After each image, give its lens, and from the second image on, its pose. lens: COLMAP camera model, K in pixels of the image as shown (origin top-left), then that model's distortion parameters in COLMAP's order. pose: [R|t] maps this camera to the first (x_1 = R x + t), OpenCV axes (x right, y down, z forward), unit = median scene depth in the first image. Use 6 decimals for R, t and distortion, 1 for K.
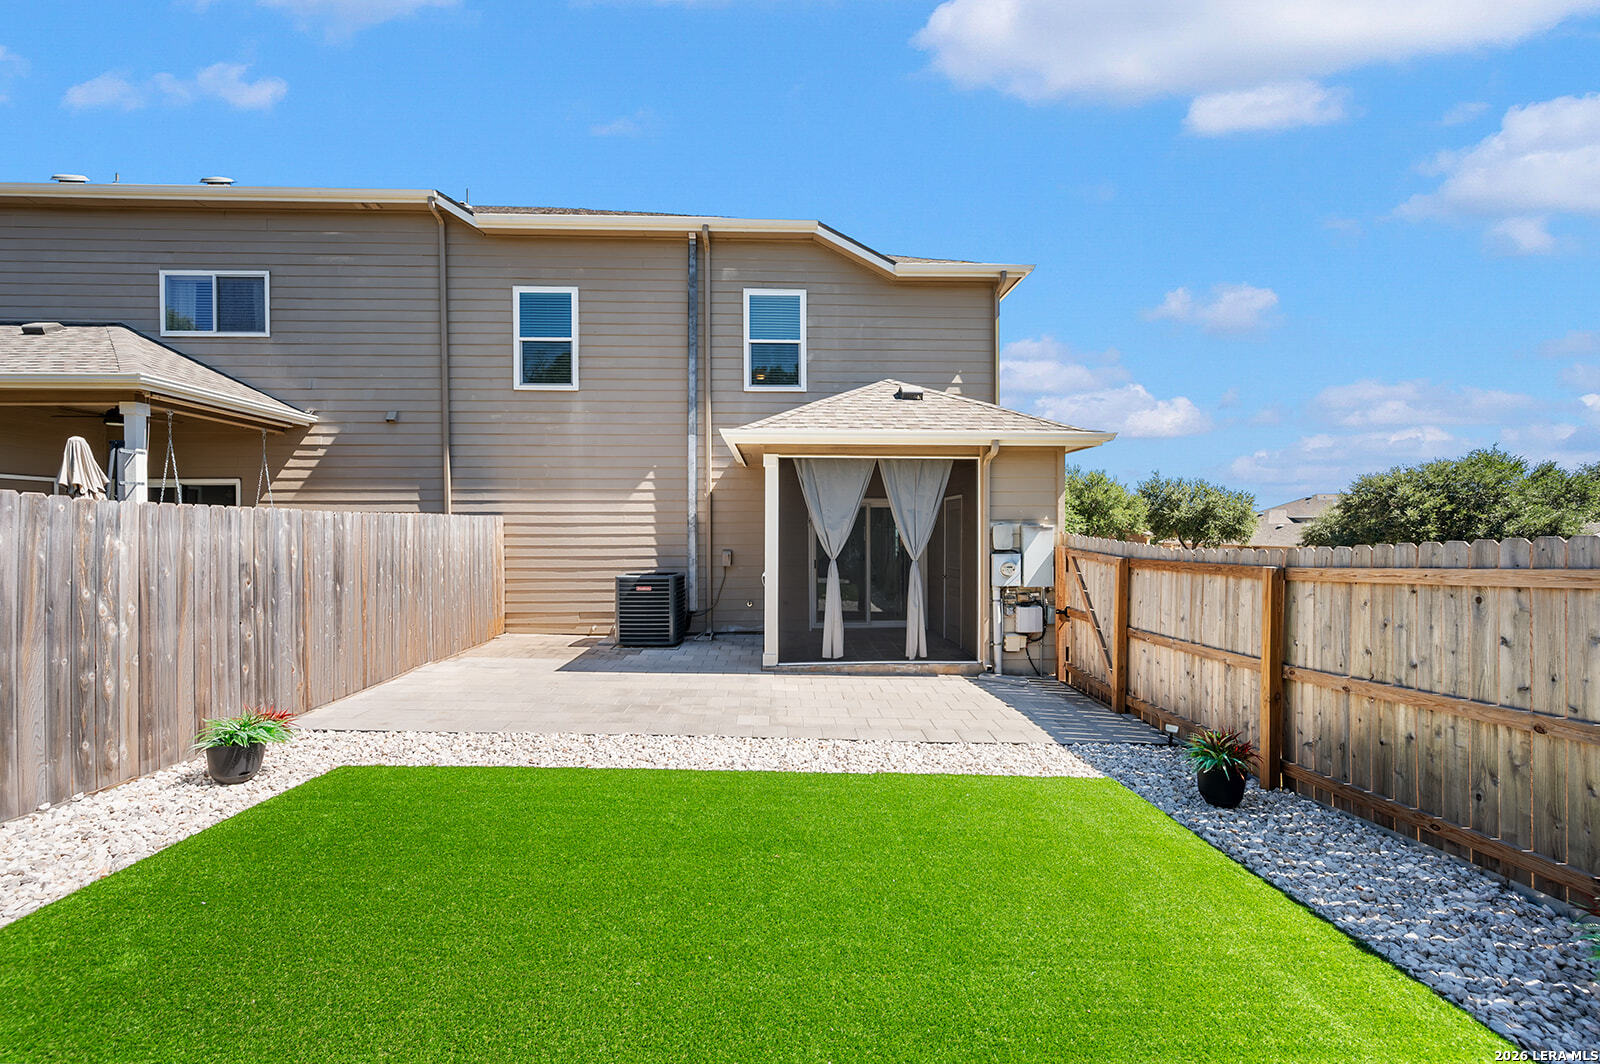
lens RADIAL K [[663.7, 0, 800.0], [0, 663.7, 532.0], [0, 0, 1]] dist [-0.001504, 0.000002]
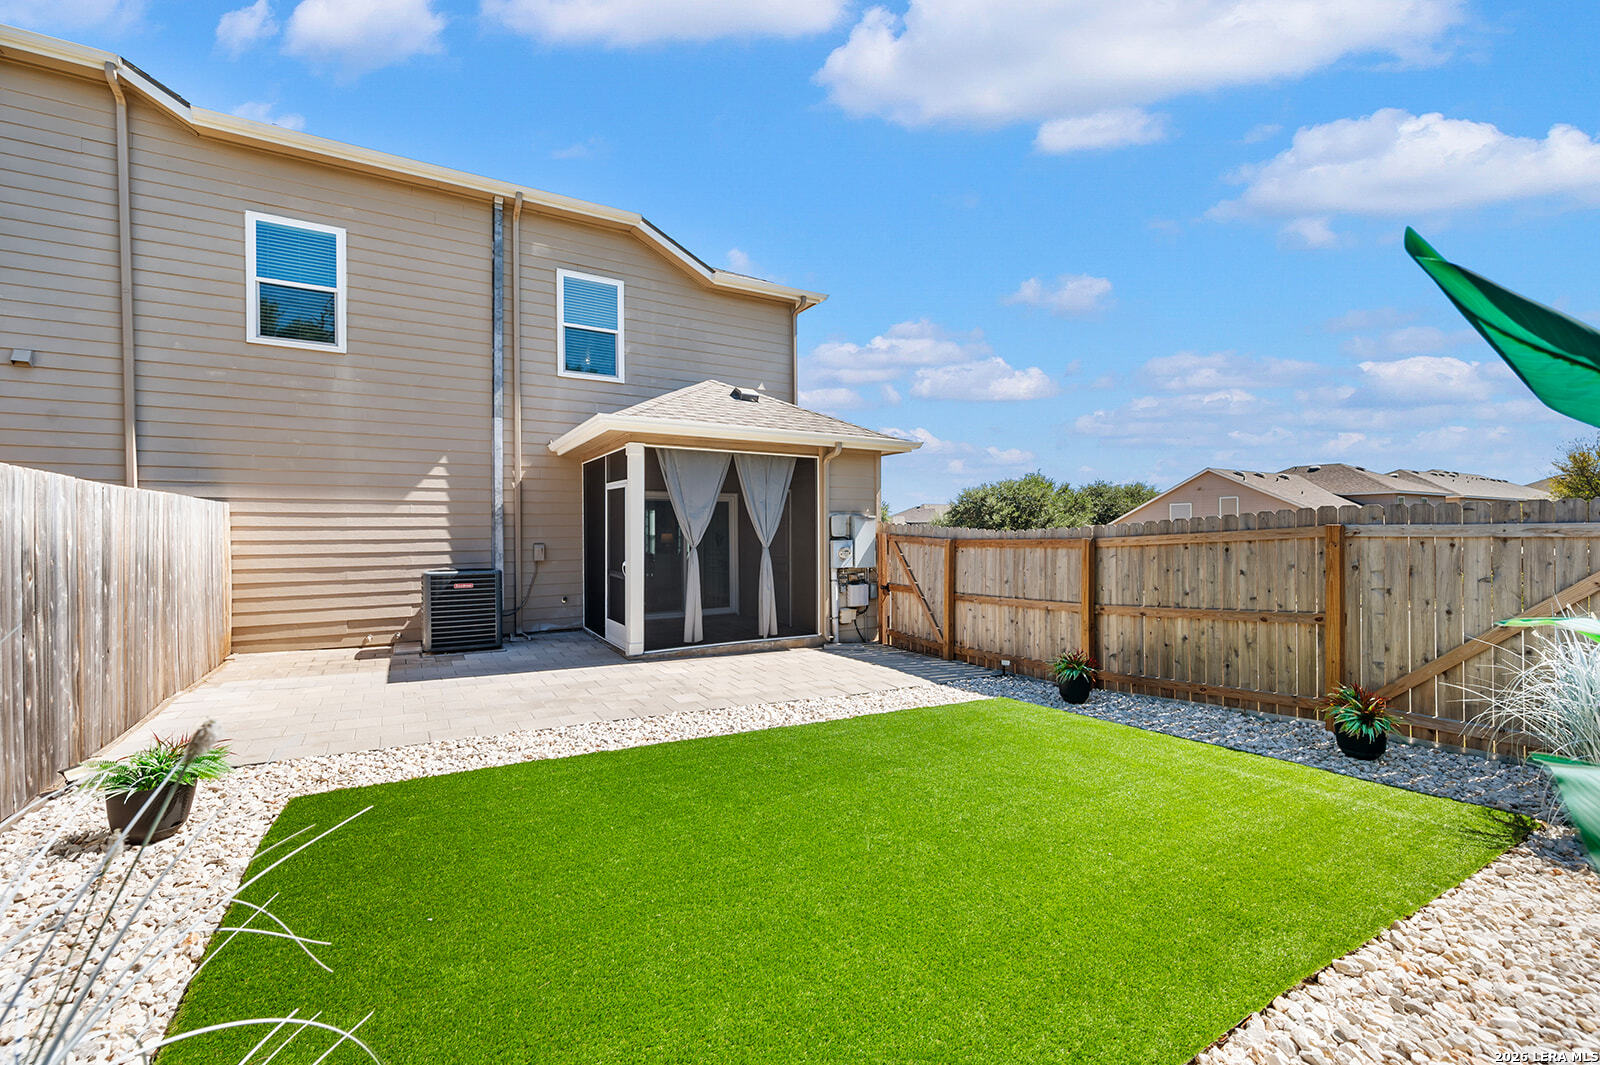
lens RADIAL K [[658.6, 0, 800.0], [0, 658.6, 532.5], [0, 0, 1]] dist [0.000717, -0.000079]
pose [[0.882439, -0.002838, 0.470418, -0.294450], [0.005539, 0.999975, -0.004358, 0.023506], [-0.470394, 0.006451, 0.882433, 0.008481]]
